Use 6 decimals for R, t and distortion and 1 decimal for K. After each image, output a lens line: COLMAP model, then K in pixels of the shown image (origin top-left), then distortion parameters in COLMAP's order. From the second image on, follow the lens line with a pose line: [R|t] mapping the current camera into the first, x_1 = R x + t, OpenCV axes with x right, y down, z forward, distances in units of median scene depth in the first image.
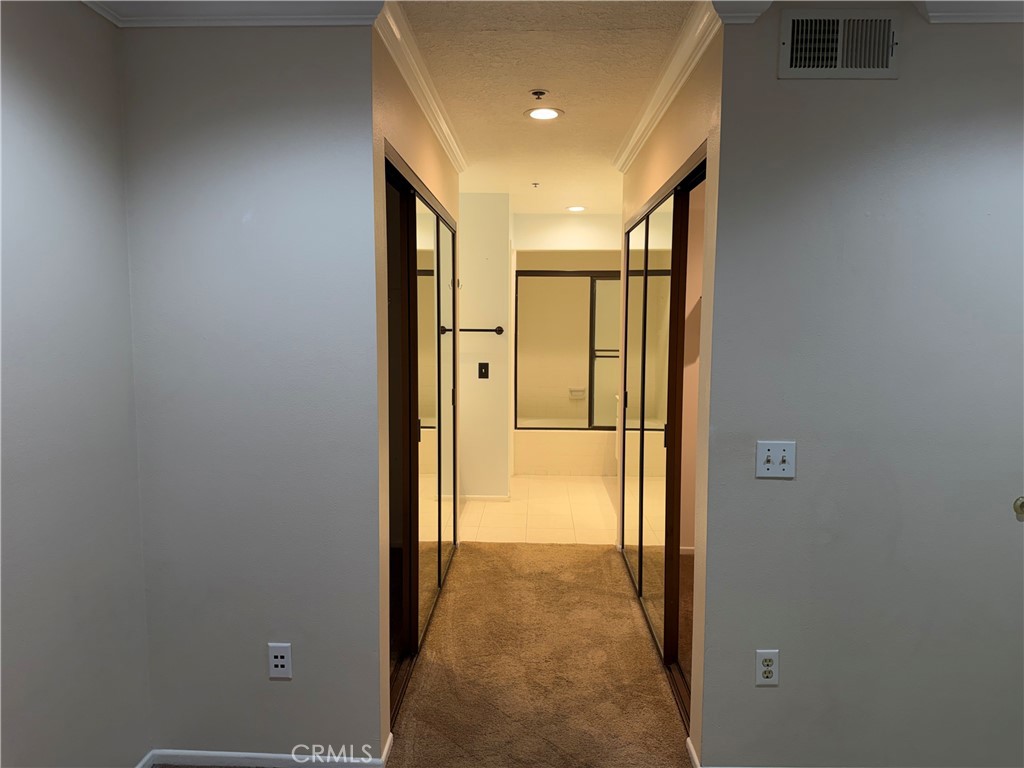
lens RADIAL K [[720.6, 0, 512.0], [0, 720.6, 384.0], [0, 0, 1]] dist [0.112135, -0.152828]
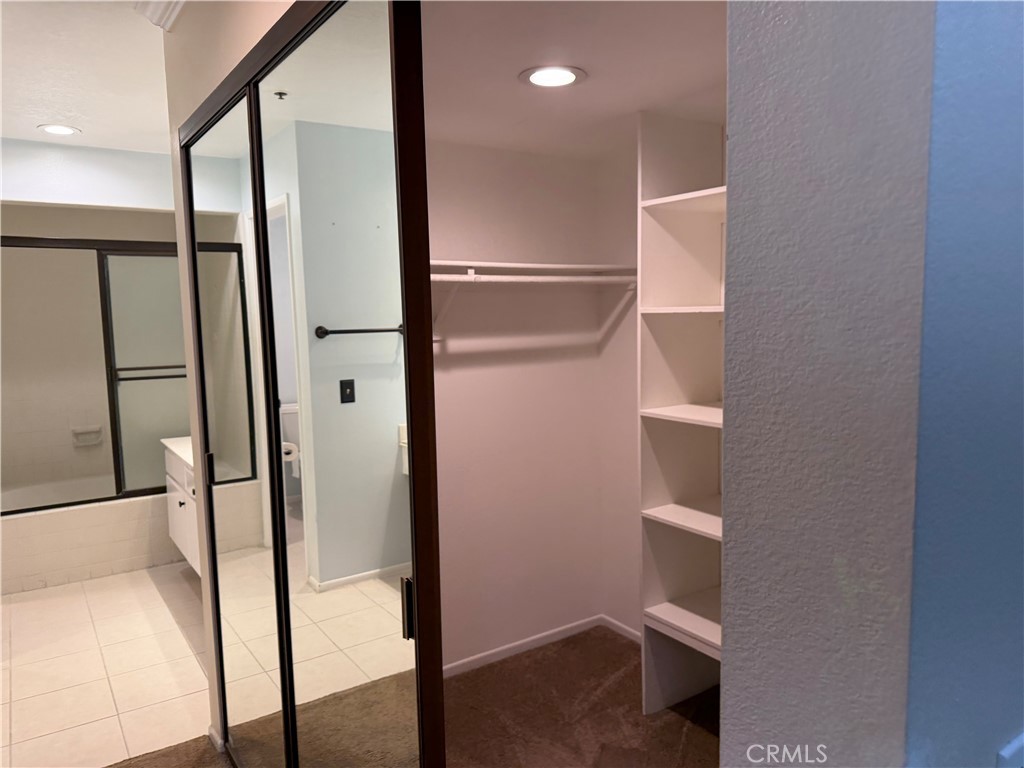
lens RADIAL K [[720.6, 0, 512.0], [0, 720.6, 384.0], [0, 0, 1]] dist [0.112135, -0.152828]
pose [[0.805195, -0.083776, 0.587063, 0.017481], [0.082616, 0.996164, 0.028843, -0.024806], [-0.587228, 0.025277, 0.809027, 0.295559]]
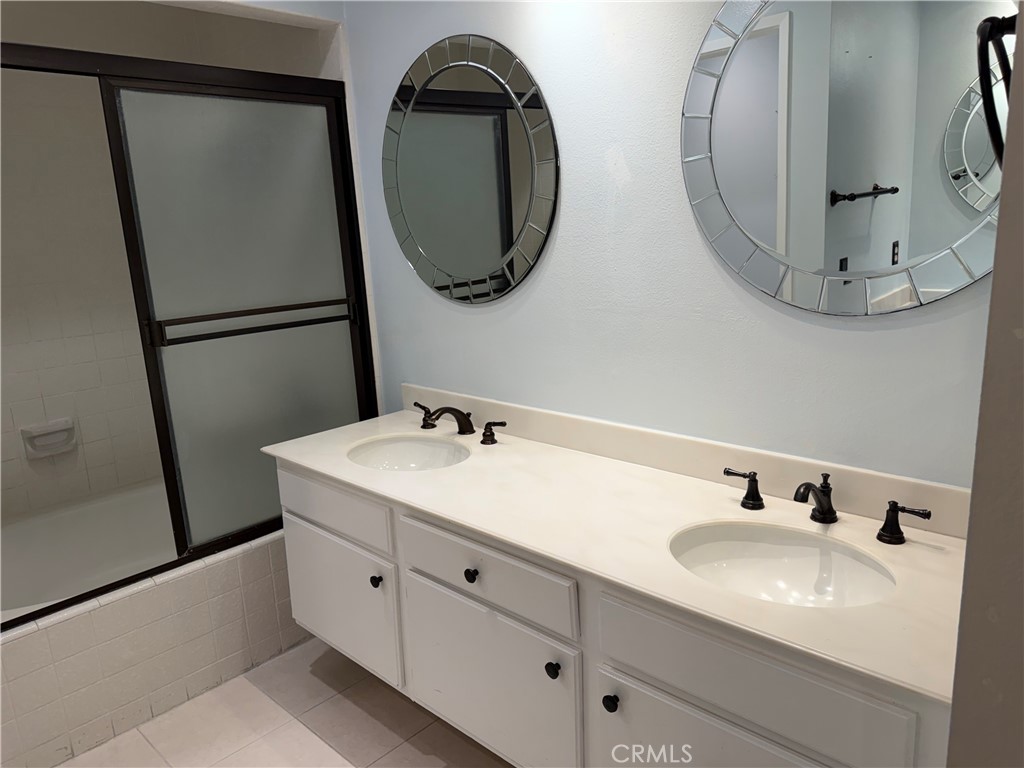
lens RADIAL K [[720.6, 0, 512.0], [0, 720.6, 384.0], [0, 0, 1]] dist [0.112135, -0.152828]
pose [[0.671657, -0.204907, 0.711963, -0.015296], [0.130857, 0.978694, 0.158224, -0.051584], [-0.729215, -0.013107, 0.684160, 0.669608]]
